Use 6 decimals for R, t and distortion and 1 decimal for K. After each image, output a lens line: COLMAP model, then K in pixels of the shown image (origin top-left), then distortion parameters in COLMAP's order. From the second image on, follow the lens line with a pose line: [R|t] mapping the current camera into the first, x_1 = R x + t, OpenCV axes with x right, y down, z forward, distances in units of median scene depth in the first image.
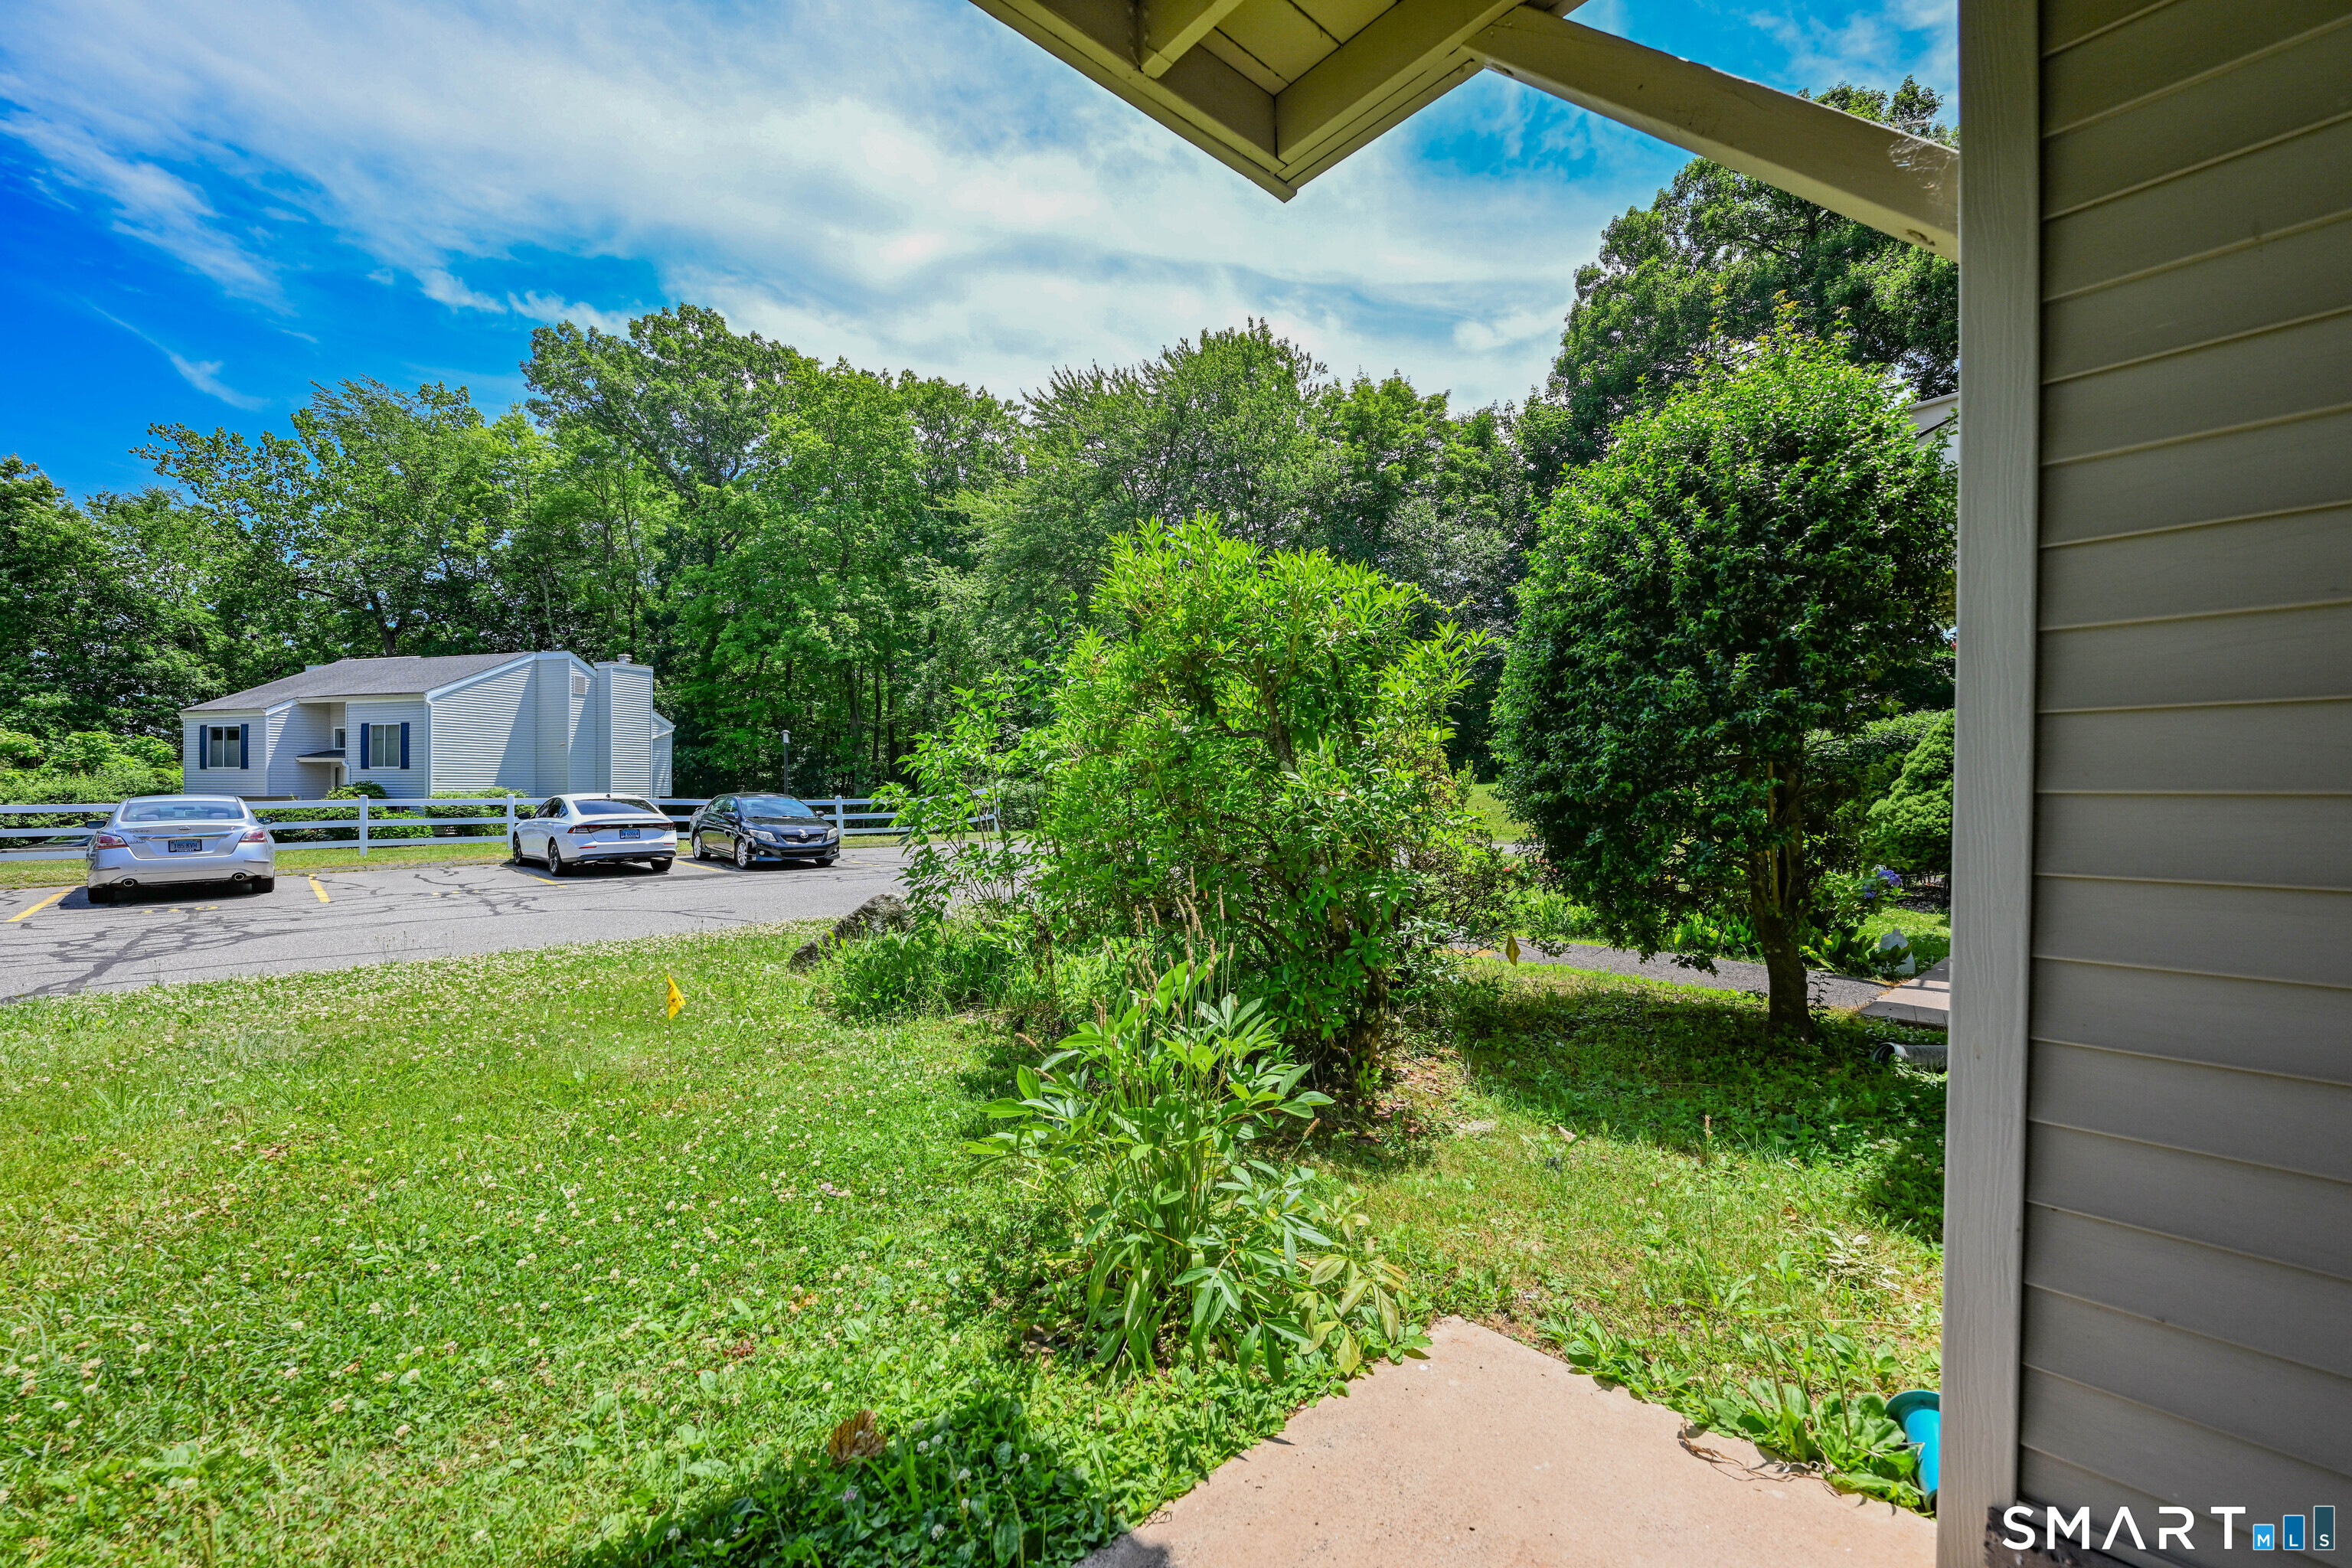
lens RADIAL K [[933.6, 0, 1169.6], [0, 933.6, 796.1], [0, 0, 1]] dist [0.002893, 0.000237]
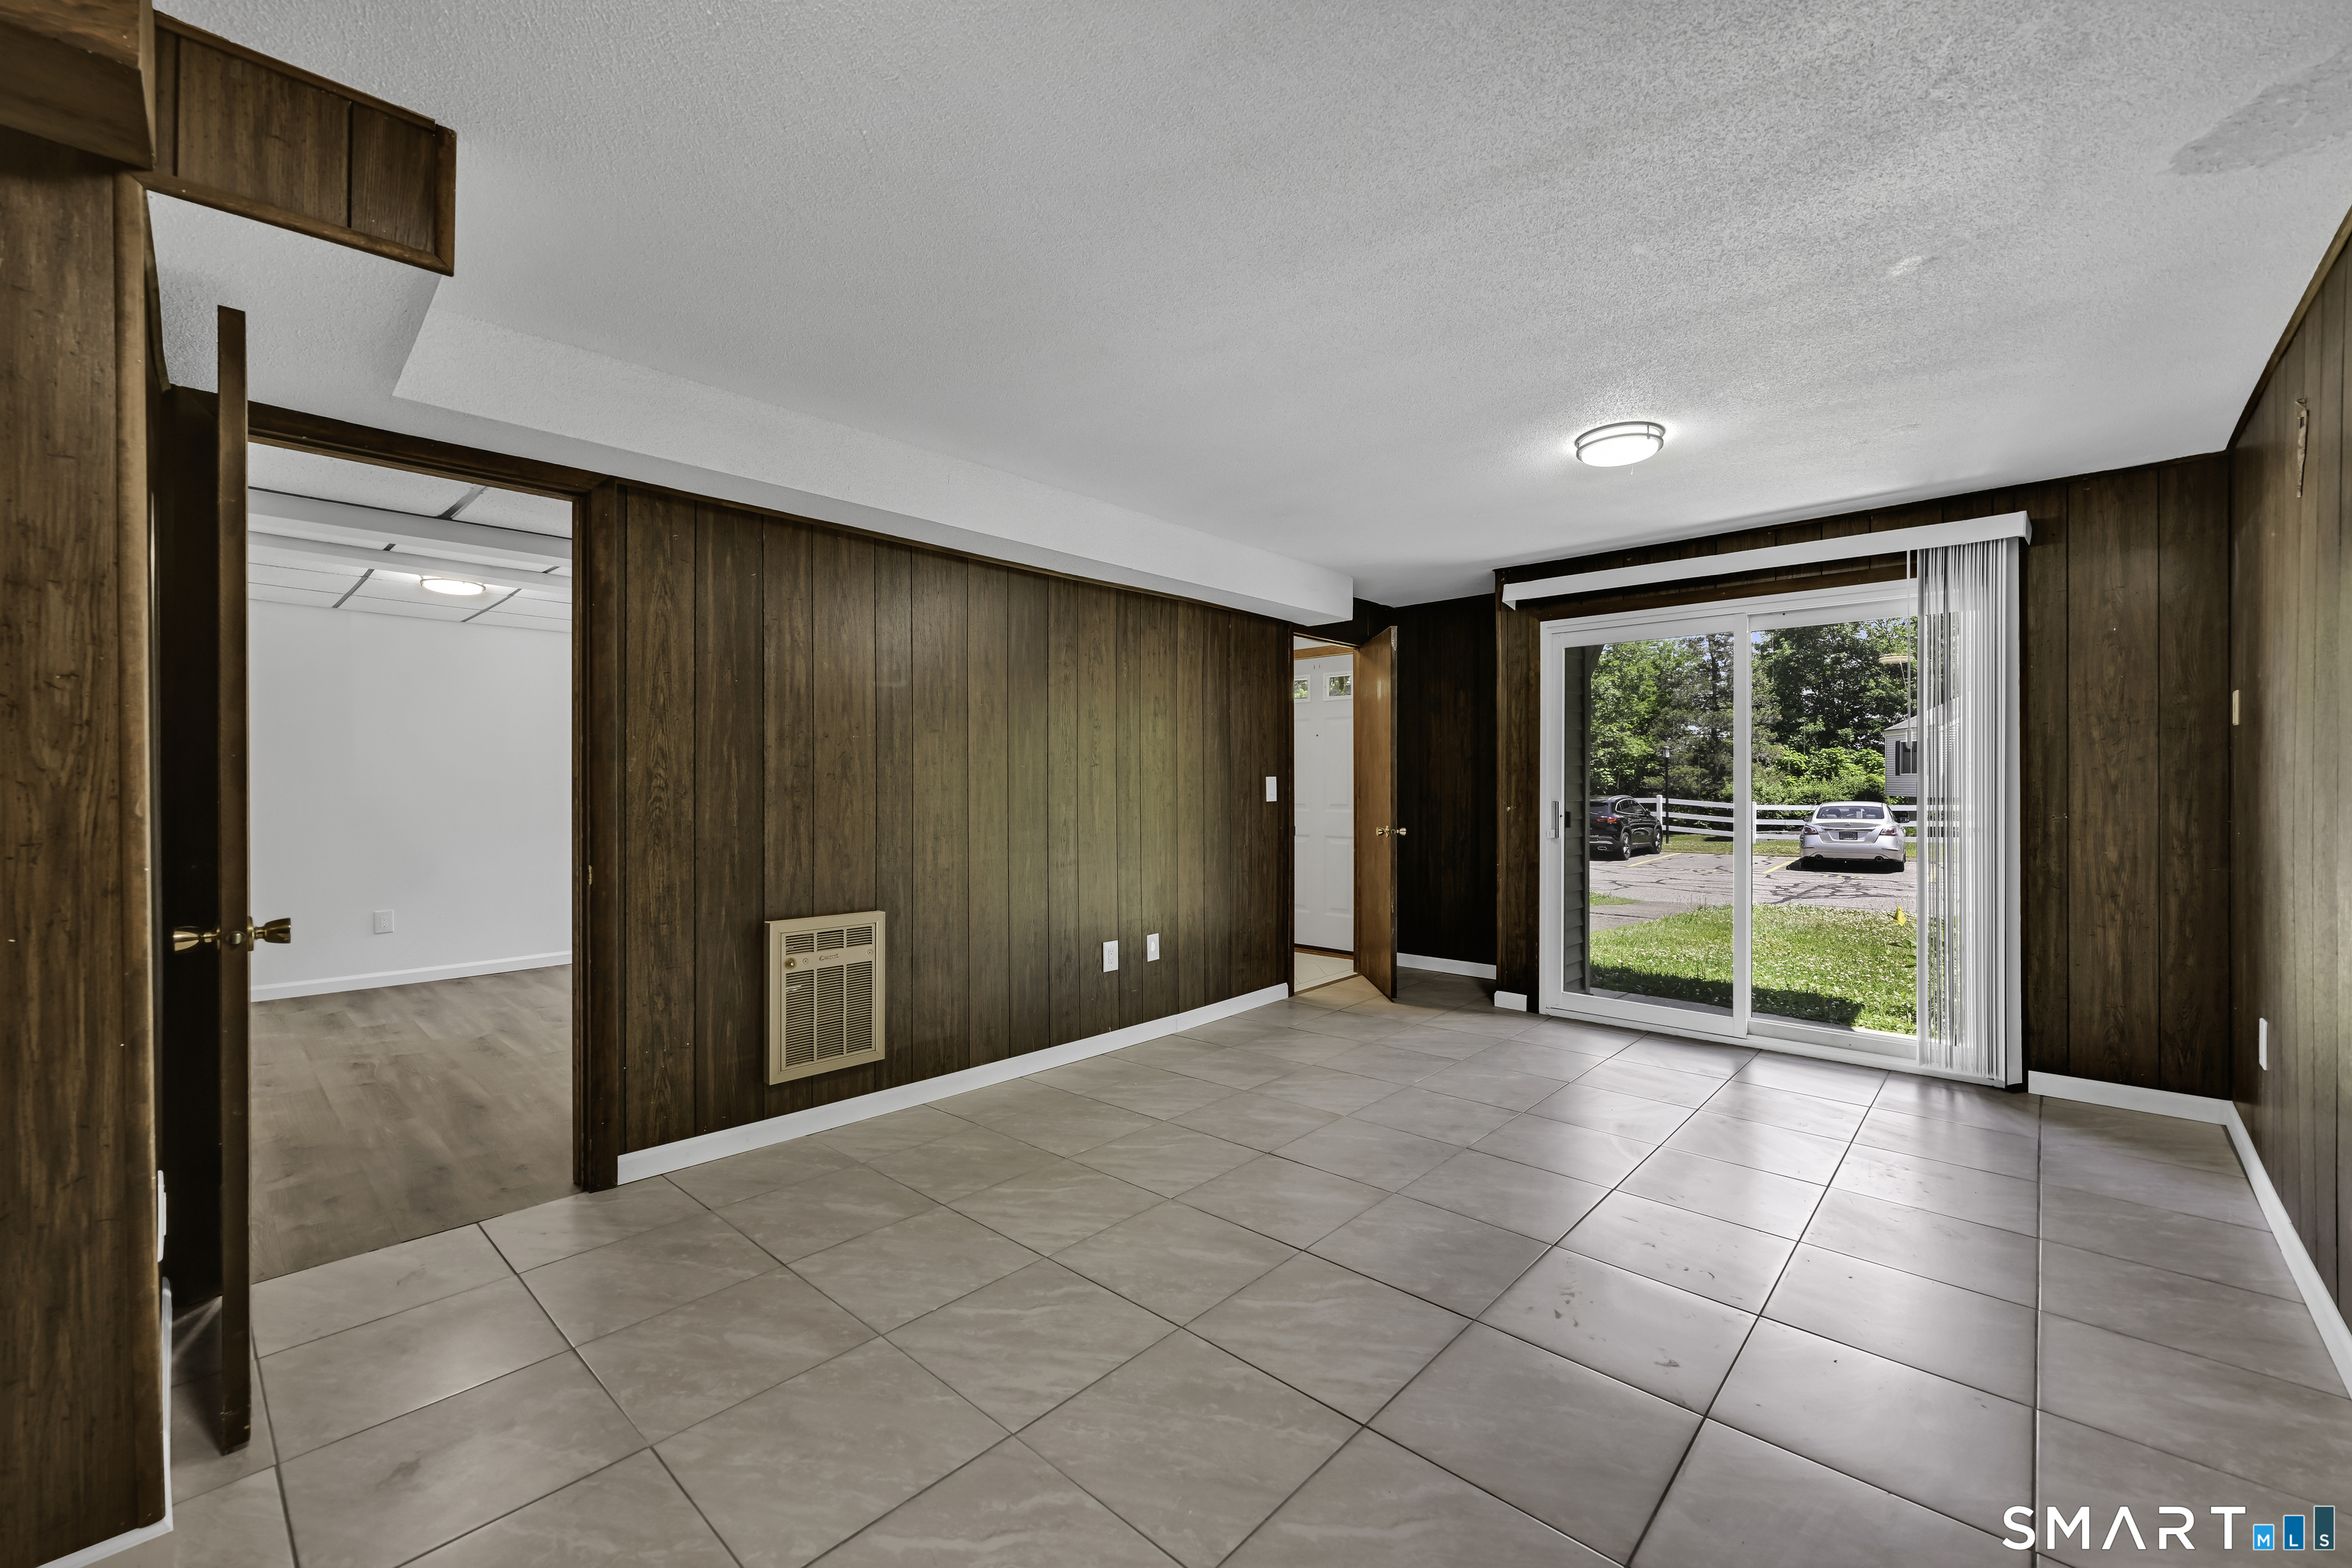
lens RADIAL K [[947.9, 0, 1181.2], [0, 947.9, 789.2], [0, 0, 1]] dist [-0.001946, -0.000324]
pose [[0.098714, 0.002339, -0.995113, 0.130961], [-0.003371, 0.999992, 0.002016, -0.007576], [0.995110, 0.003156, 0.098721, -0.081849]]
